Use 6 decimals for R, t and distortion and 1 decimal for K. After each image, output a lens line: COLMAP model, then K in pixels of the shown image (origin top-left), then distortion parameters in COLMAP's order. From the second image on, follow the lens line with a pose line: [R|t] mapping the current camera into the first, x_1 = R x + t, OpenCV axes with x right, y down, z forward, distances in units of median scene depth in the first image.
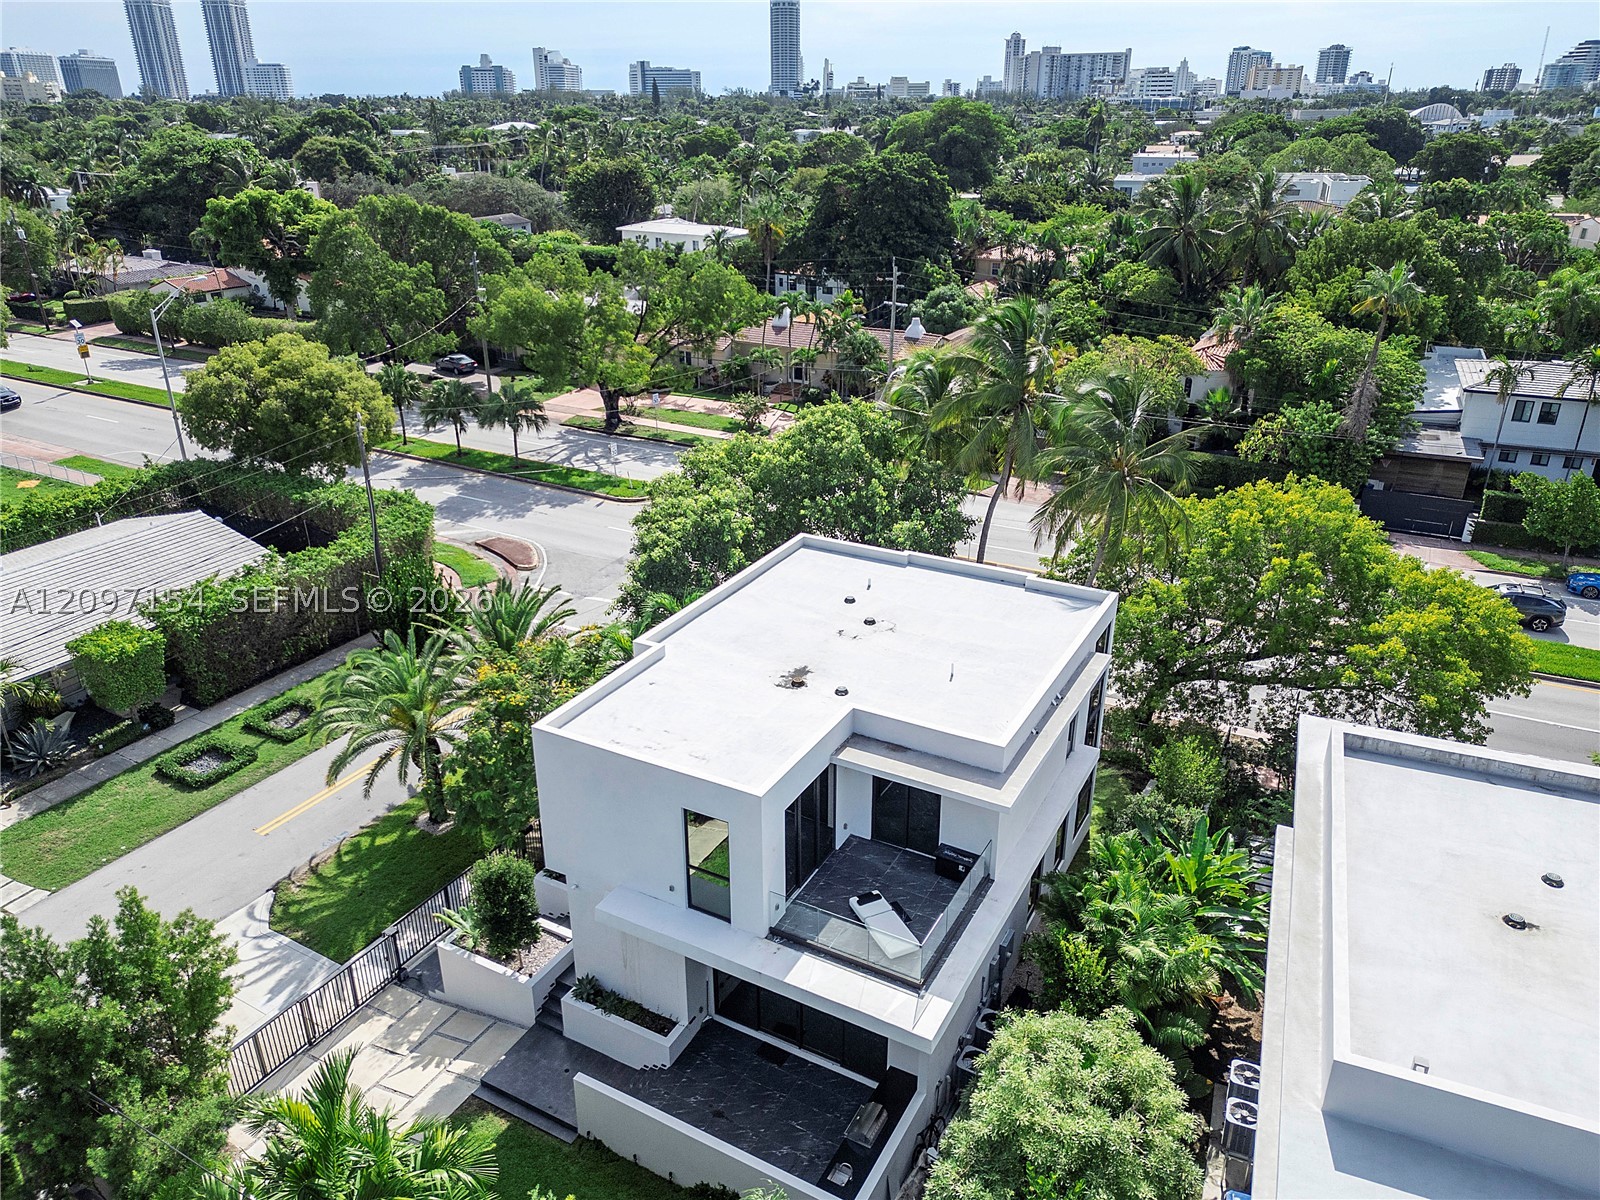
lens RADIAL K [[1133.2, 0, 800.3], [0, 1133.2, 605.7], [0, 0, 1]] dist [0.072611, -0.068217]
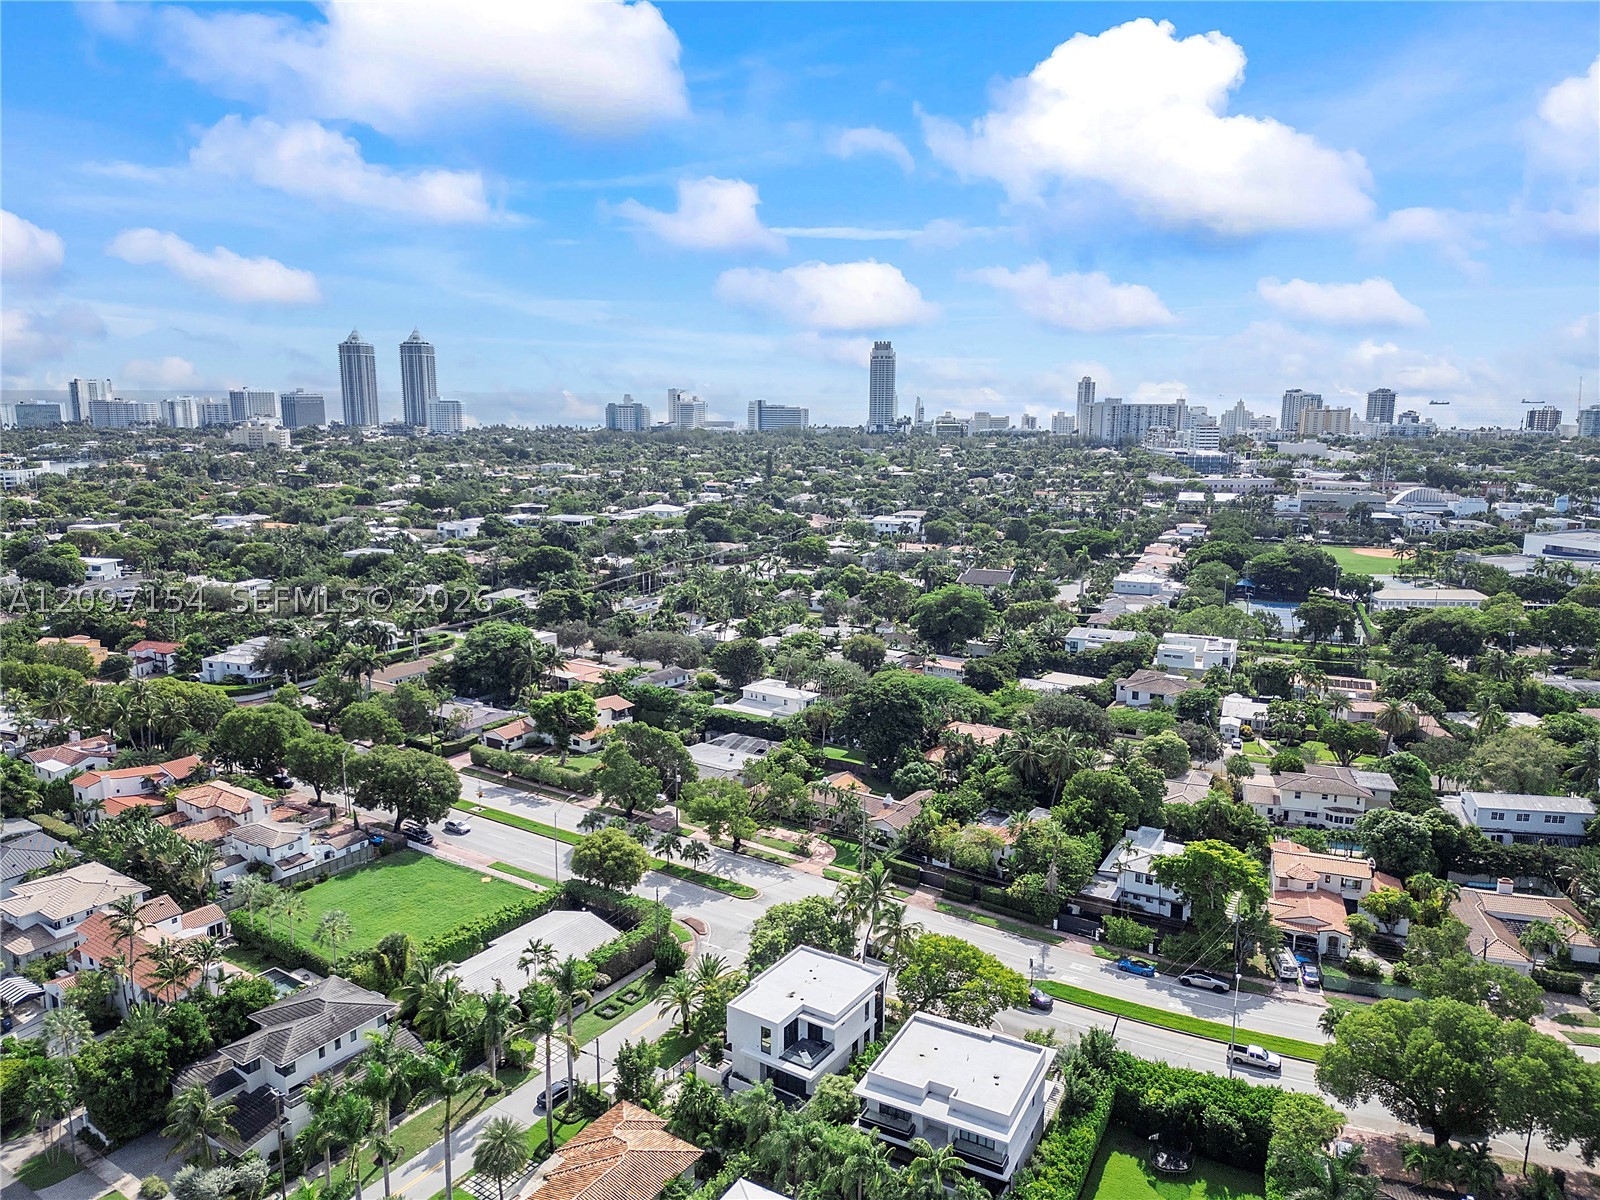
lens RADIAL K [[1133.2, 0, 798.2], [0, 1133.2, 598.2], [0, 0, 1]] dist [0.072611, -0.068217]
pose [[0.995921, 0.020836, -0.087788, 0.135922], [-0.041109, 0.970898, -0.235939, -0.135124], [0.080317, 0.238586, 0.967794, -1.268014]]
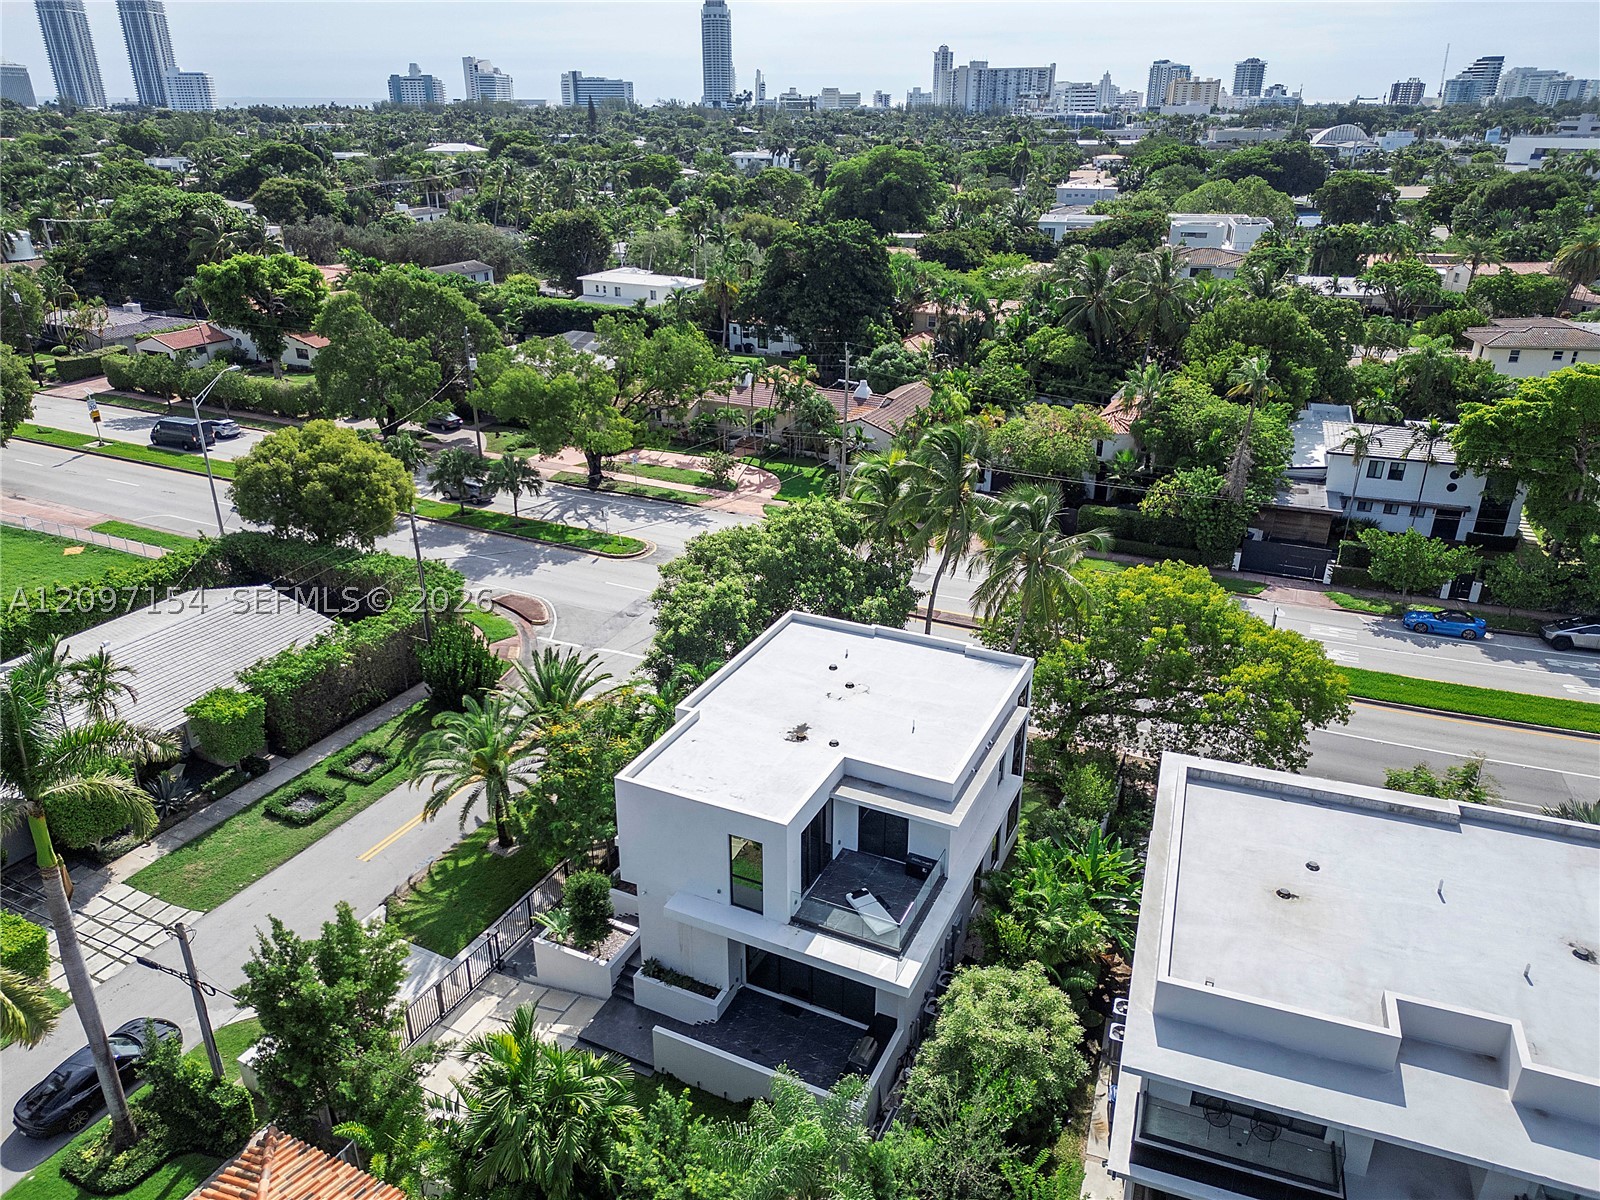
lens RADIAL K [[1133.2, 0, 801.0], [0, 1133.2, 605.5], [0, 0, 1]] dist [0.072611, -0.068217]
pose [[0.998454, -0.020226, 0.051772, -0.027865], [0.020411, 0.999787, -0.003051, -0.034328], [-0.051699, 0.004103, 0.998654, -0.143461]]
